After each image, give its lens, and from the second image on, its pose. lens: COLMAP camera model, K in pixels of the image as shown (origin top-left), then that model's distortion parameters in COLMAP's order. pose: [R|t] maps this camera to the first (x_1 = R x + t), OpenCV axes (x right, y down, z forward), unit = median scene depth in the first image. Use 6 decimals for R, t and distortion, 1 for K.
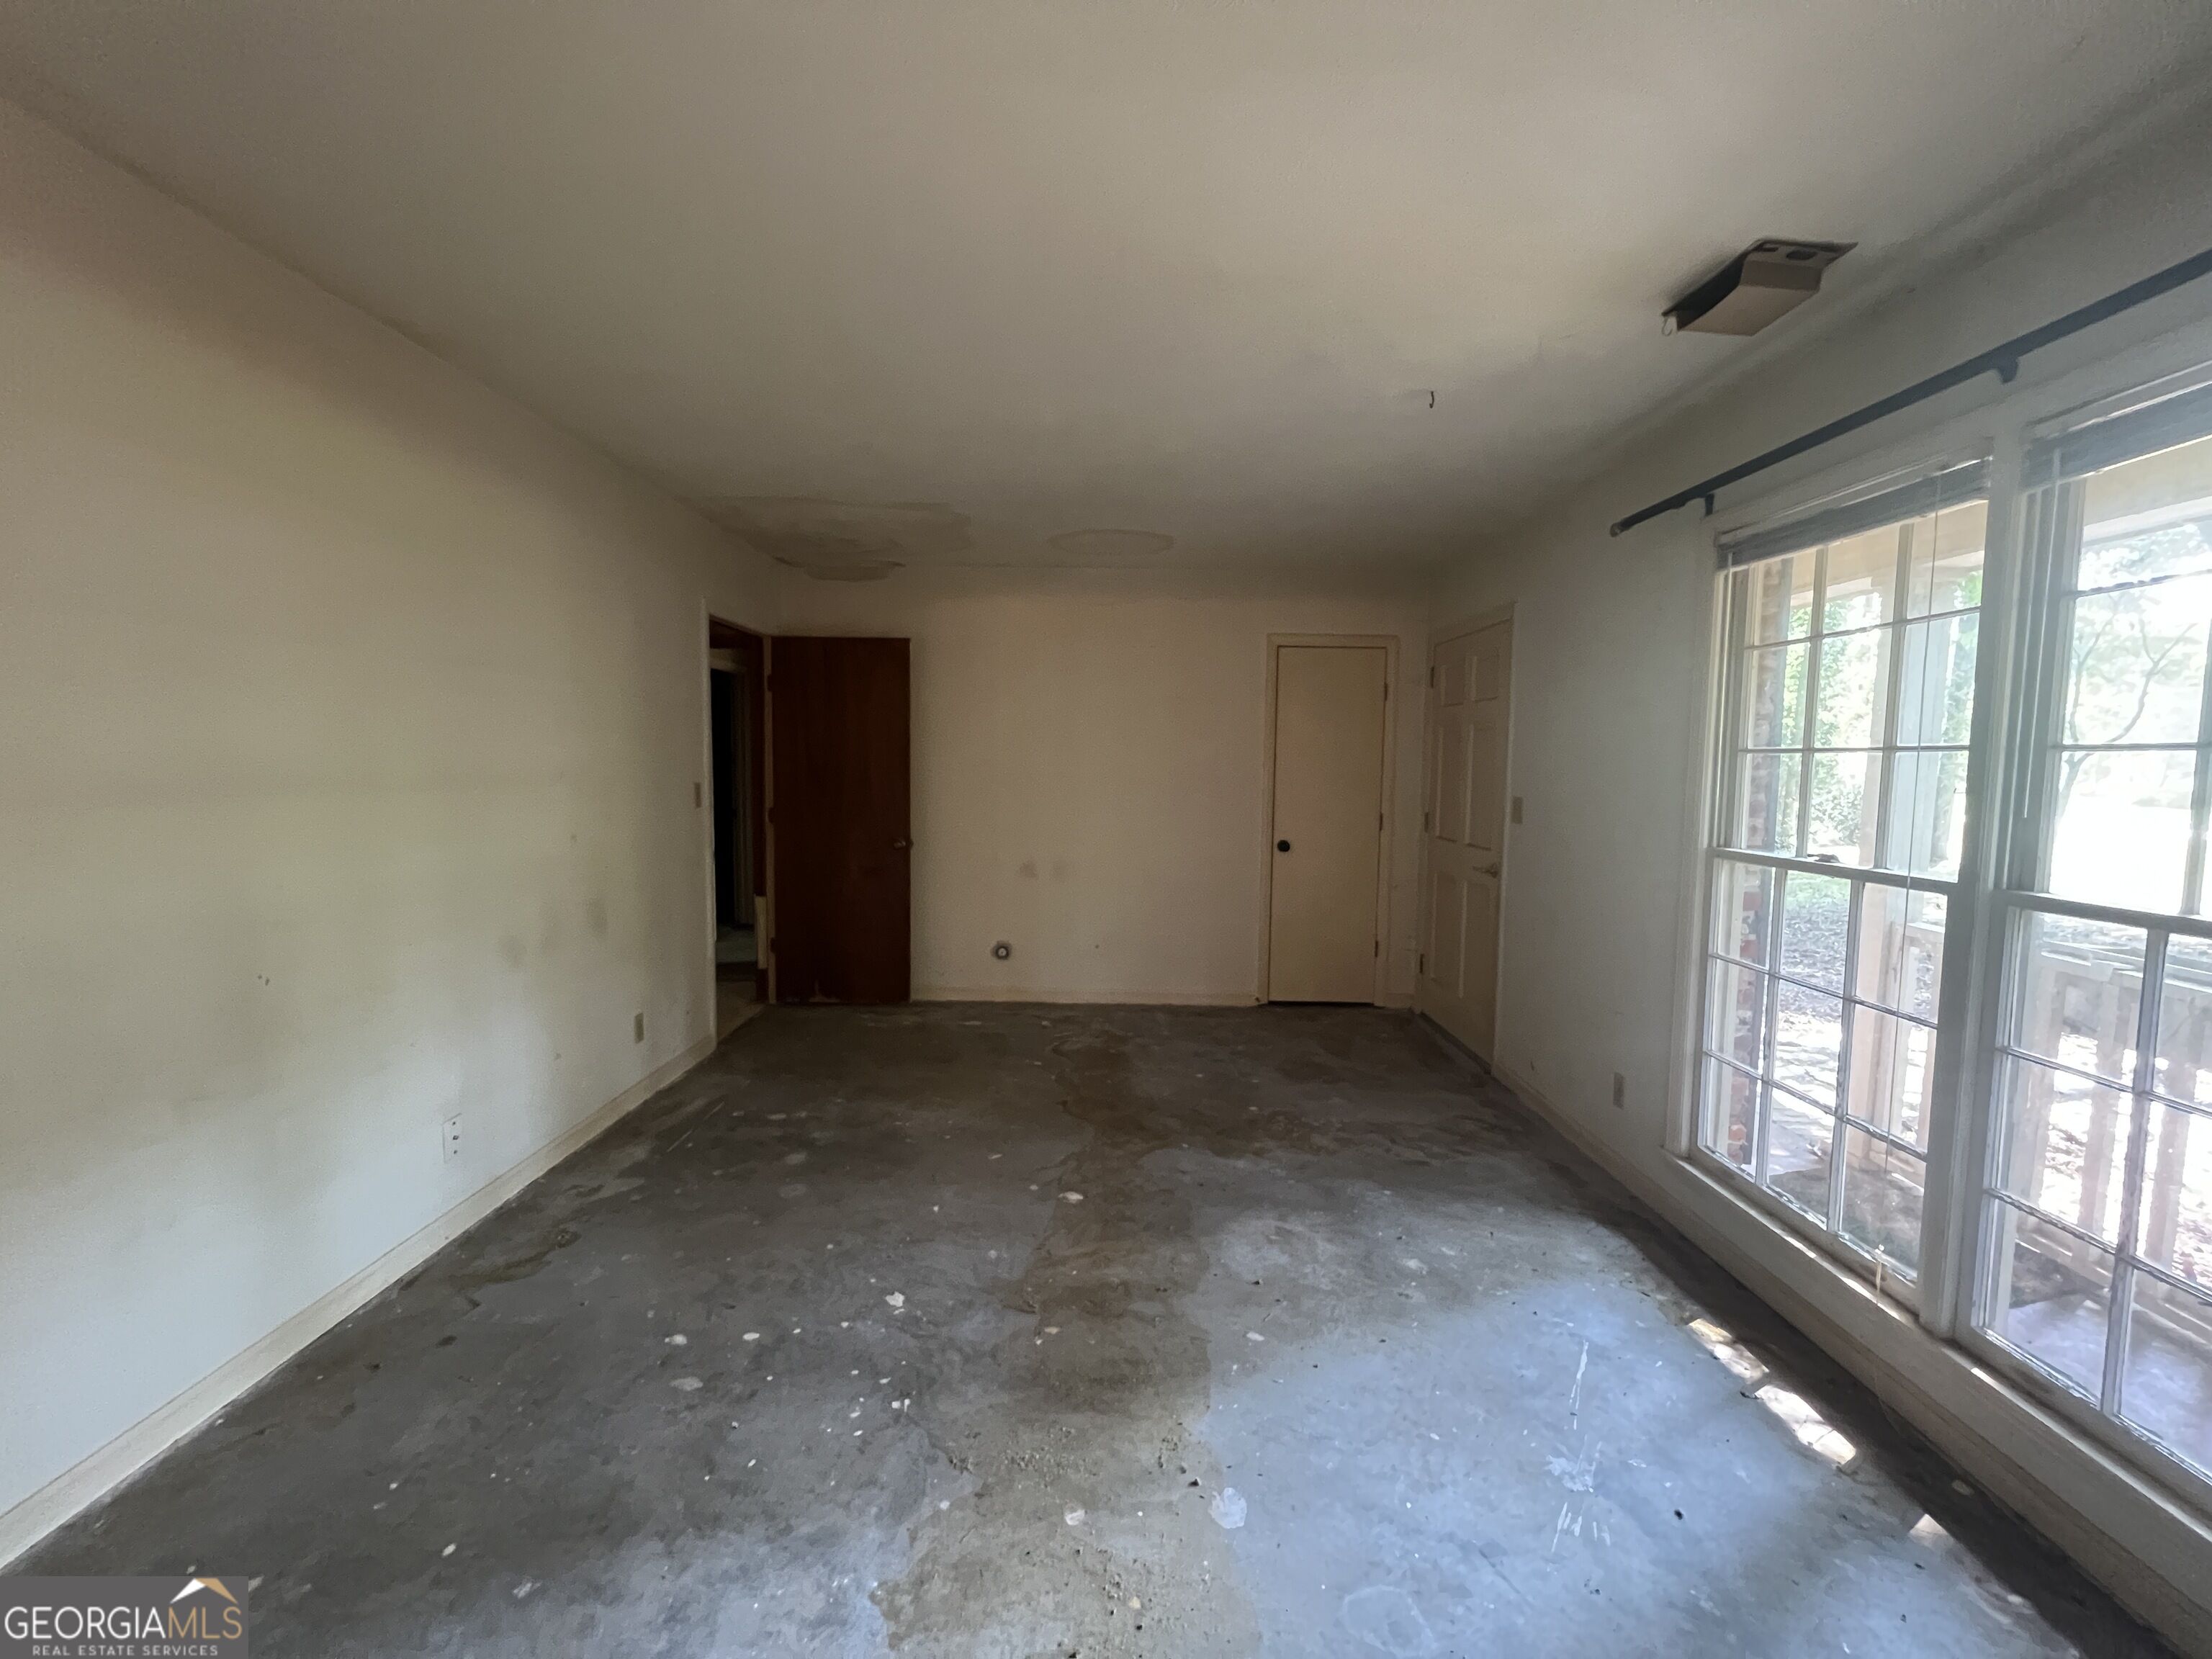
lens RADIAL K [[894.9, 0, 1102.4], [0, 894.9, 827.9], [0, 0, 1]] dist [0.009165, 0.000454]
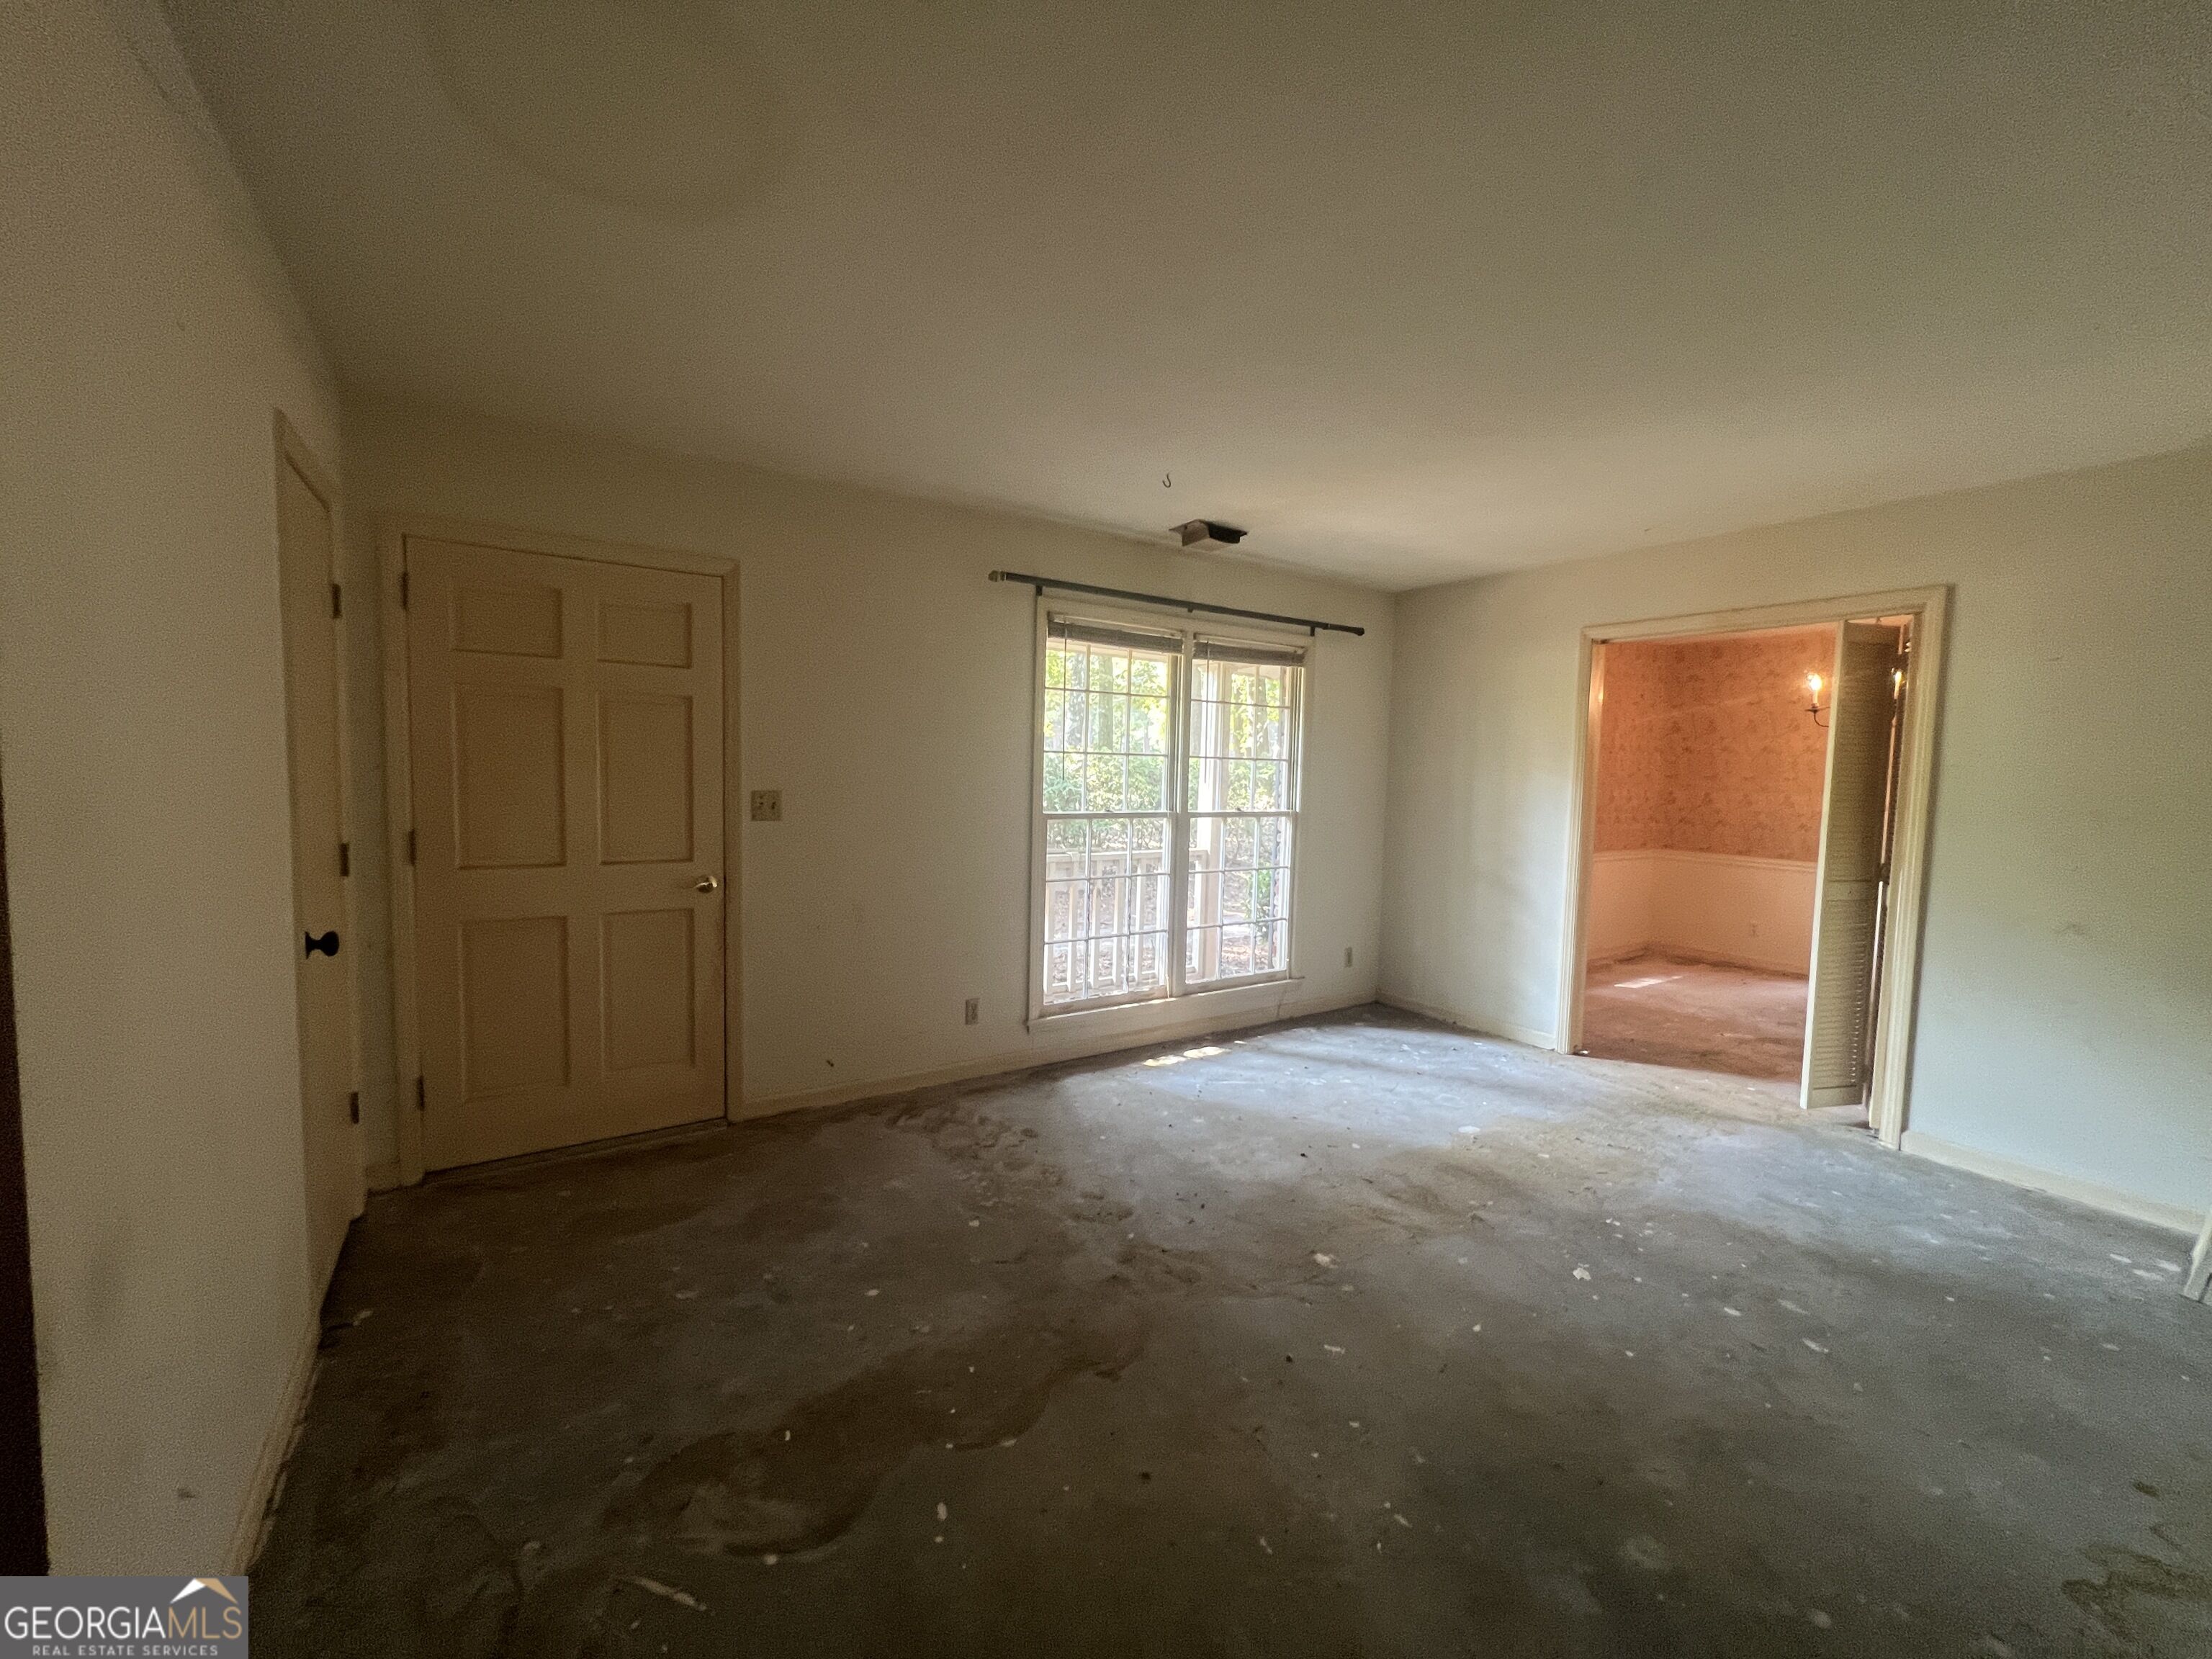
lens RADIAL K [[894.9, 0, 1112.0], [0, 894.9, 834.4], [0, 0, 1]] dist [0.009165, 0.000454]
pose [[-0.568606, -0.092021, 0.817447, -0.650194], [0.028193, 0.990960, 0.131164, -0.140089], [-0.822127, 0.097627, -0.560871, 1.760836]]
